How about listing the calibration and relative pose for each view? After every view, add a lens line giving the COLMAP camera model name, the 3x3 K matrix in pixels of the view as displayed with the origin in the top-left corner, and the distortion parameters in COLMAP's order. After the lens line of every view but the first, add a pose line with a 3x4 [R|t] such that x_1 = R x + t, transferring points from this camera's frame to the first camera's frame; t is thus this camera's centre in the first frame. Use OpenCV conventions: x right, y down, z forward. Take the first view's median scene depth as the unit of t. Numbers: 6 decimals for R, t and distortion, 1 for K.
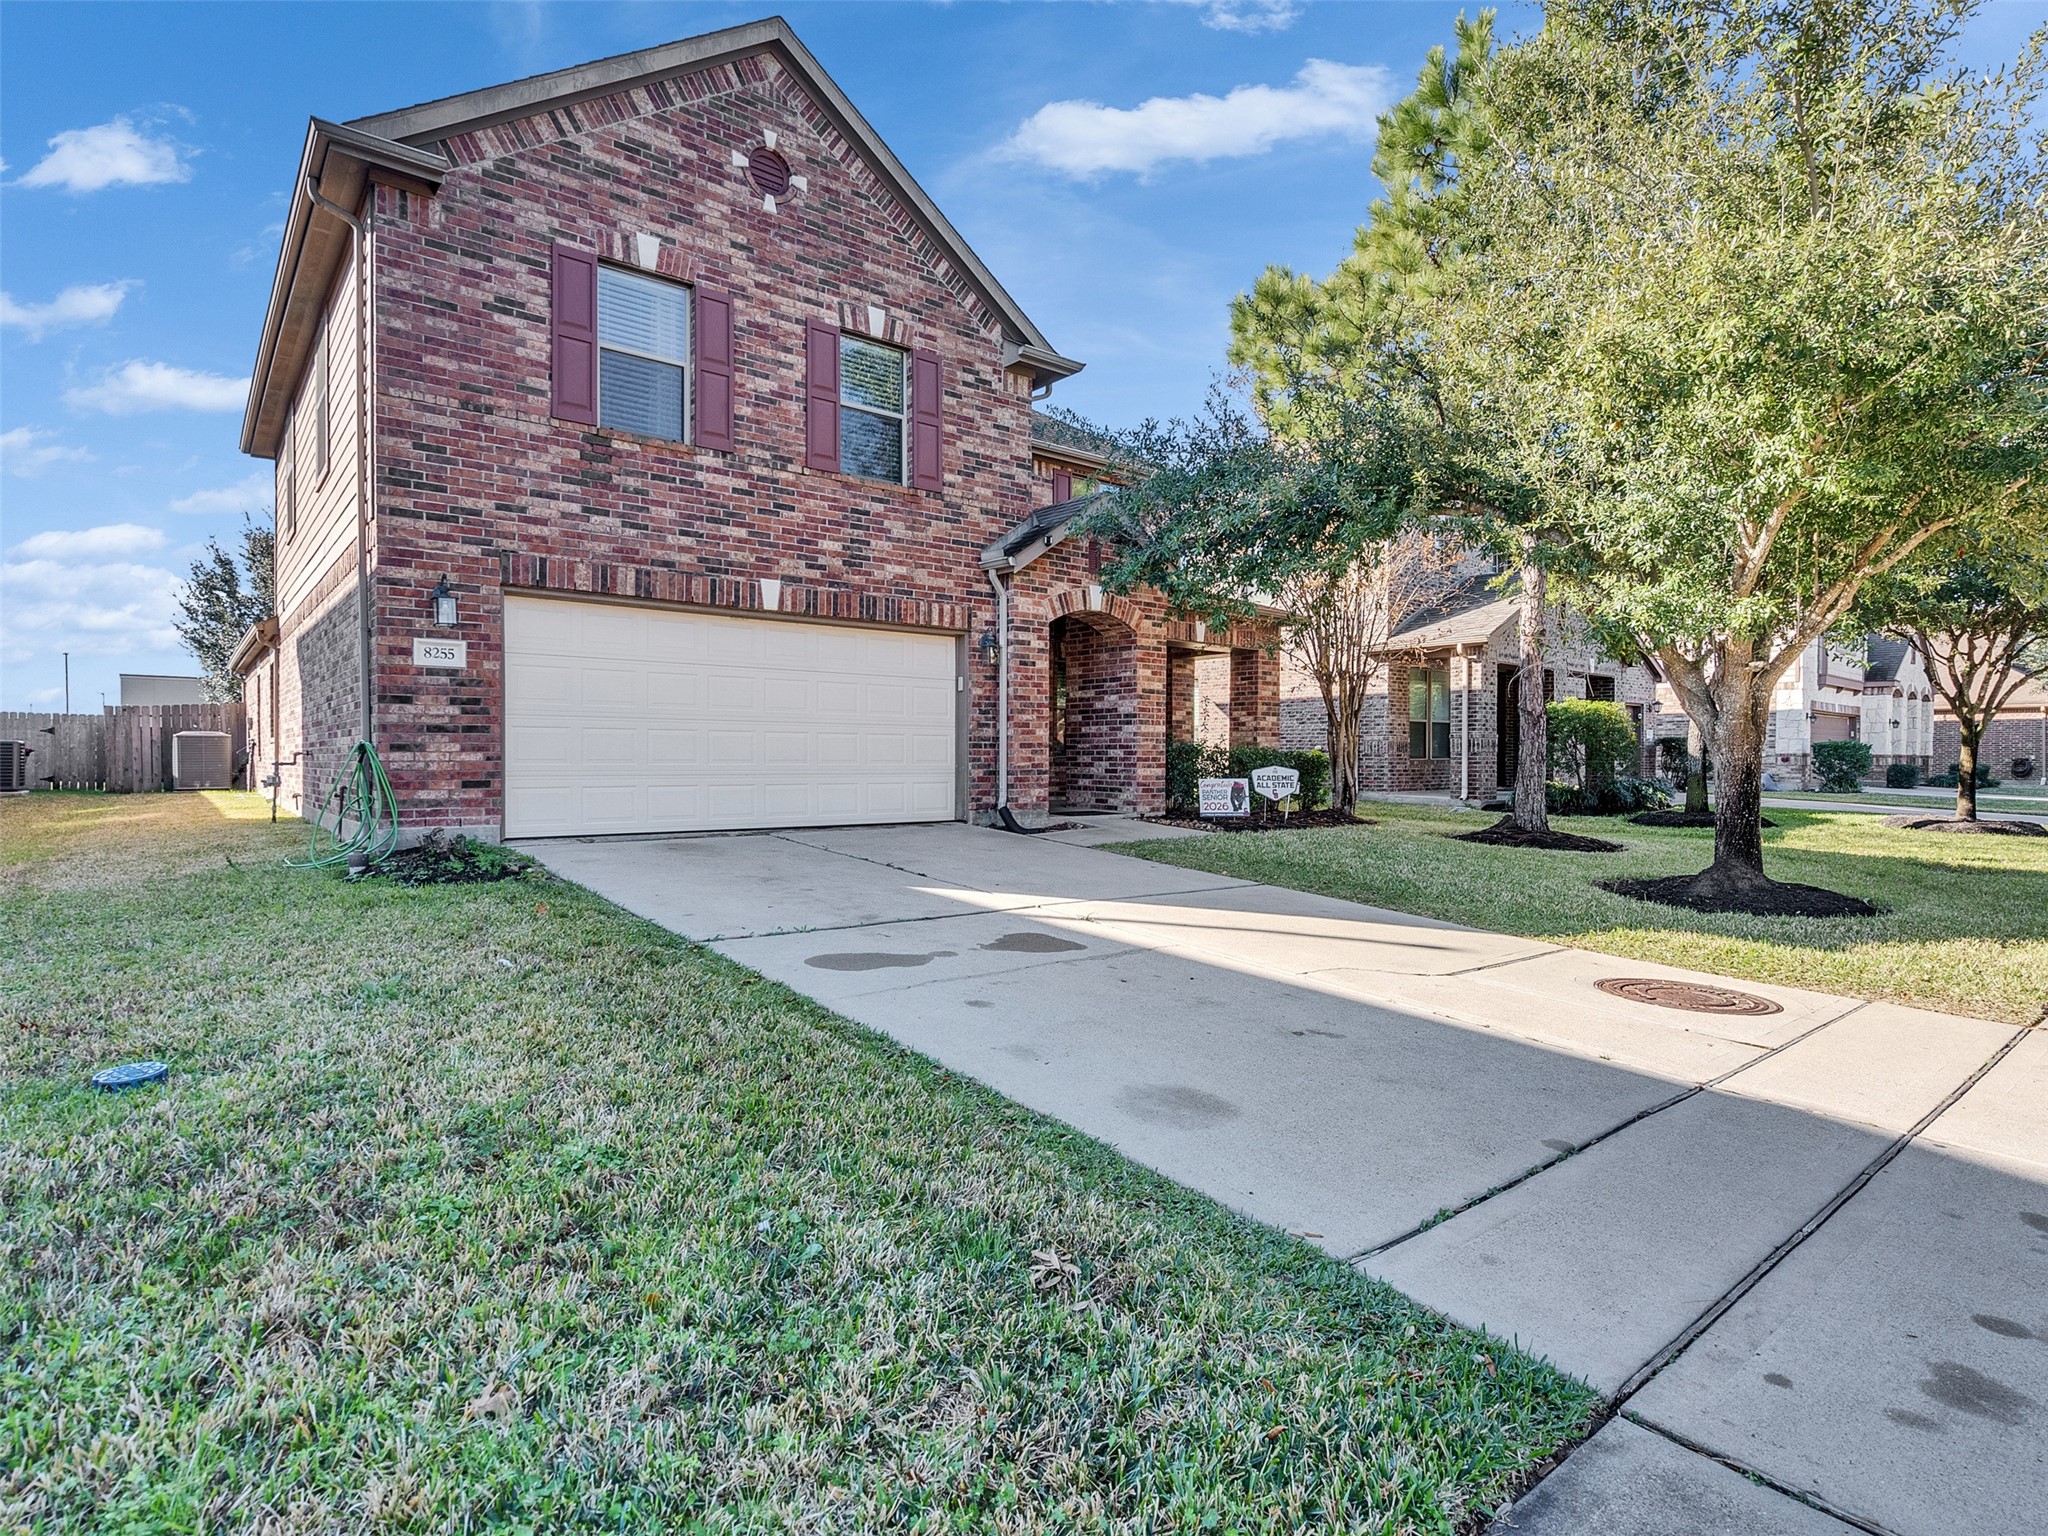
lens RADIAL K [[1044.5, 0, 1001.8], [0, 1044.5, 766.2], [0, 0, 1]] dist [-0.007110, 0.005940]
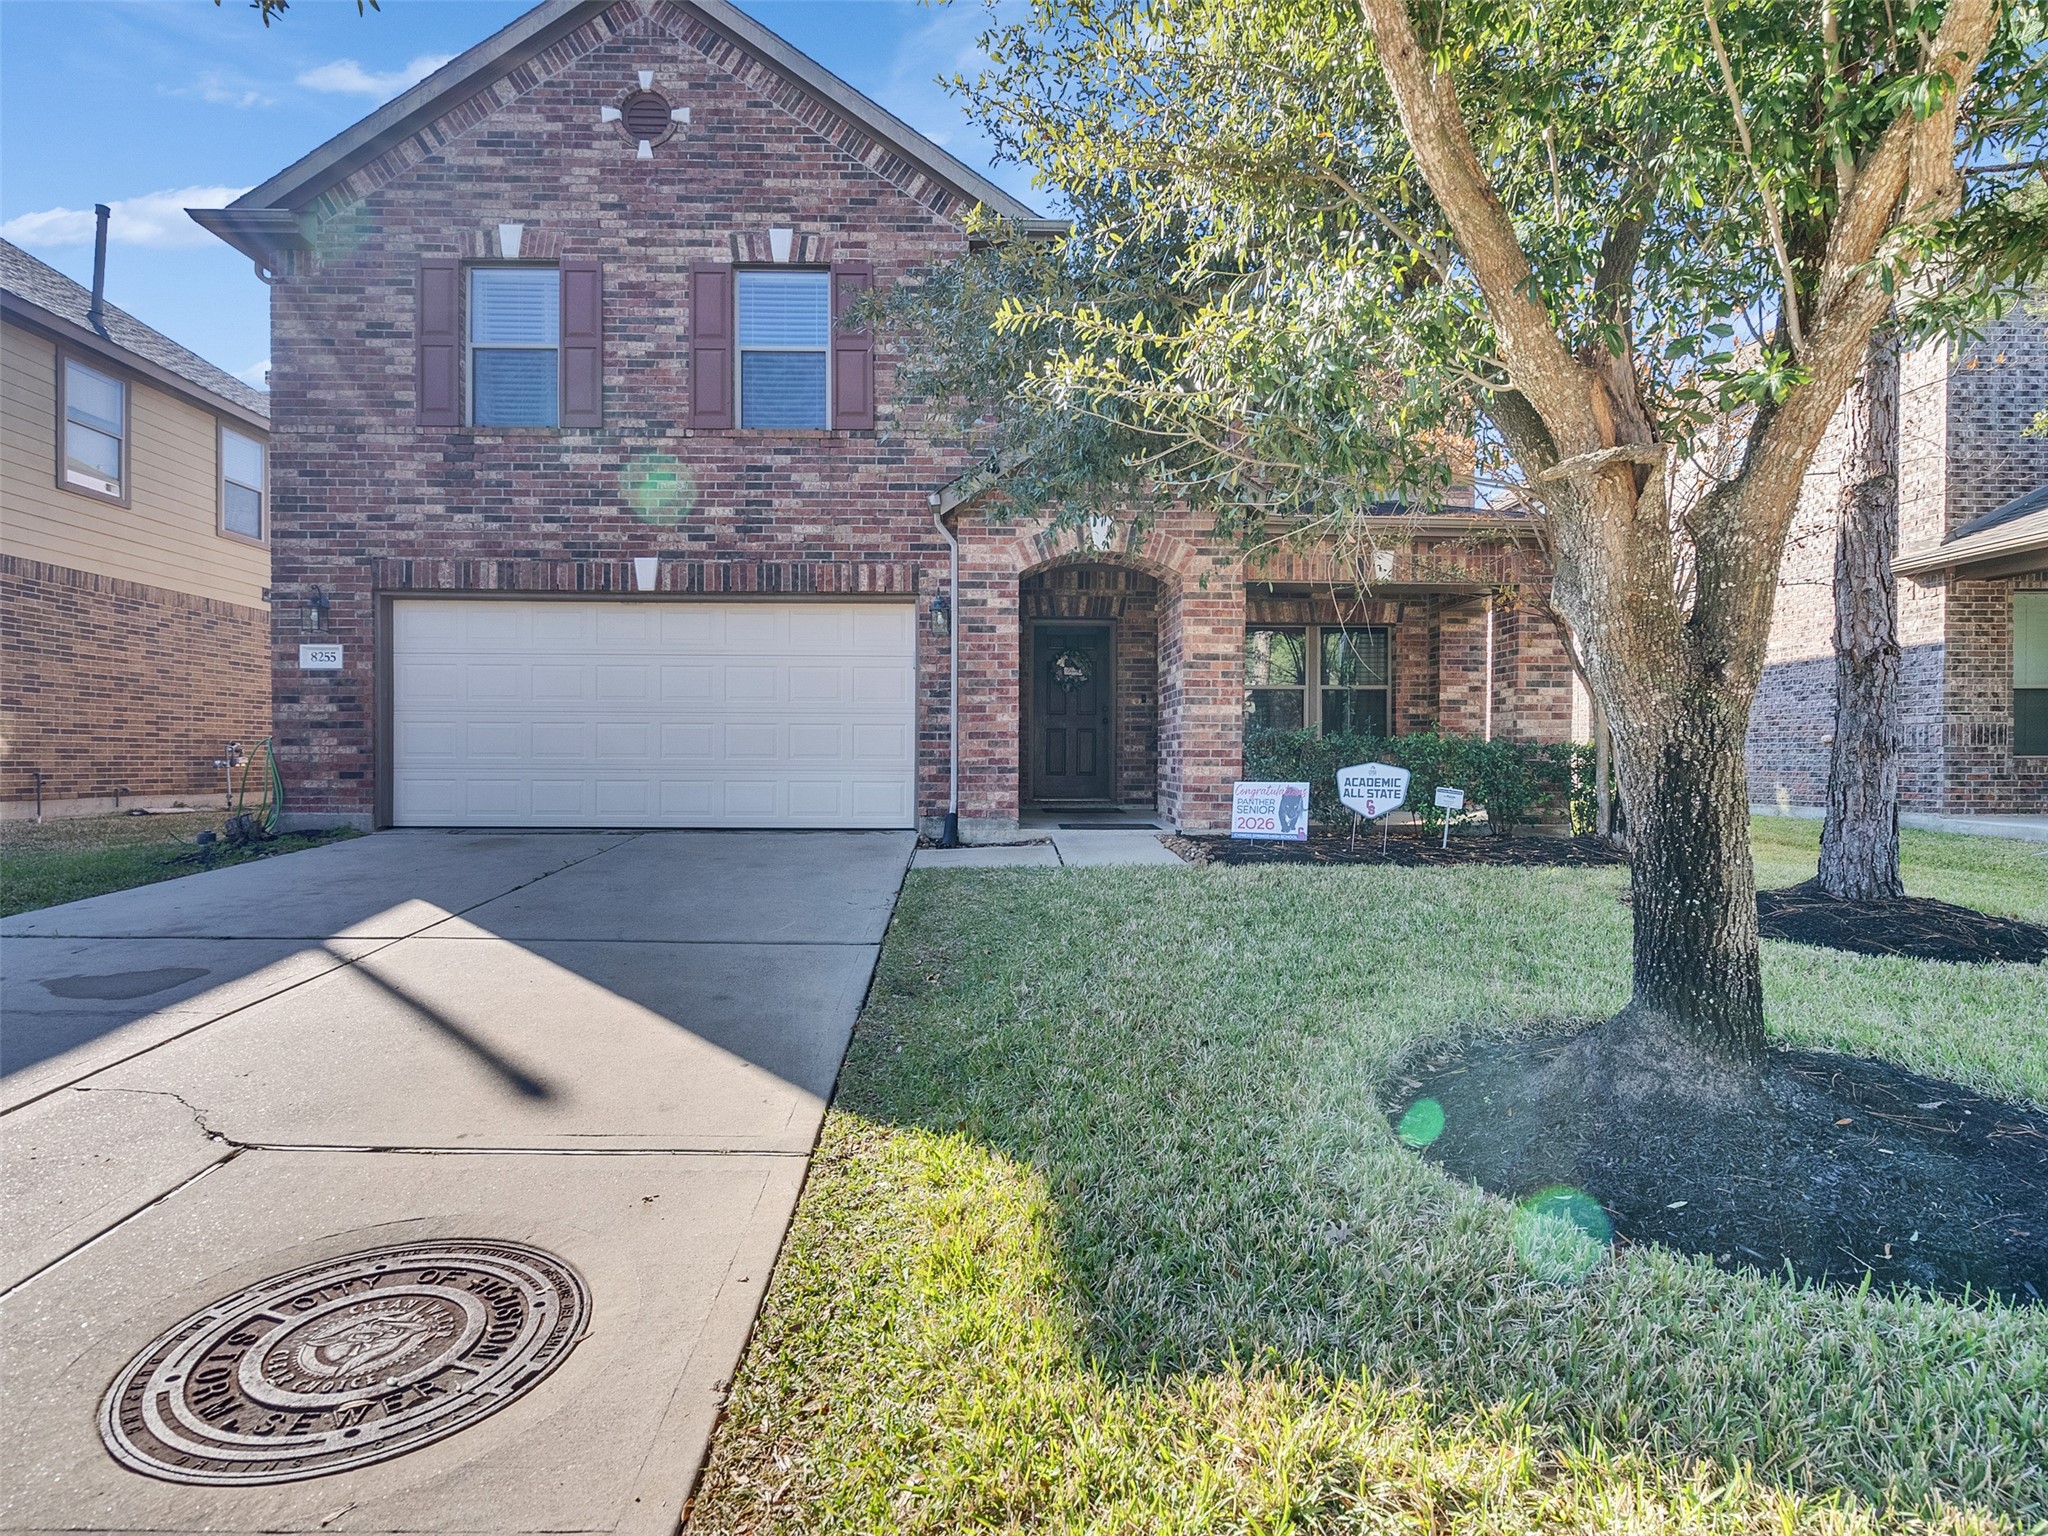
lens RADIAL K [[1044.5, 0, 1022.9], [0, 1044.5, 765.9], [0, 0, 1]] dist [-0.007110, 0.005940]
pose [[0.796899, 0.004547, -0.604096, 0.594270], [-0.005475, 0.999985, 0.000305, 0.002896], [0.604088, 0.003065, 0.796912, 0.462471]]
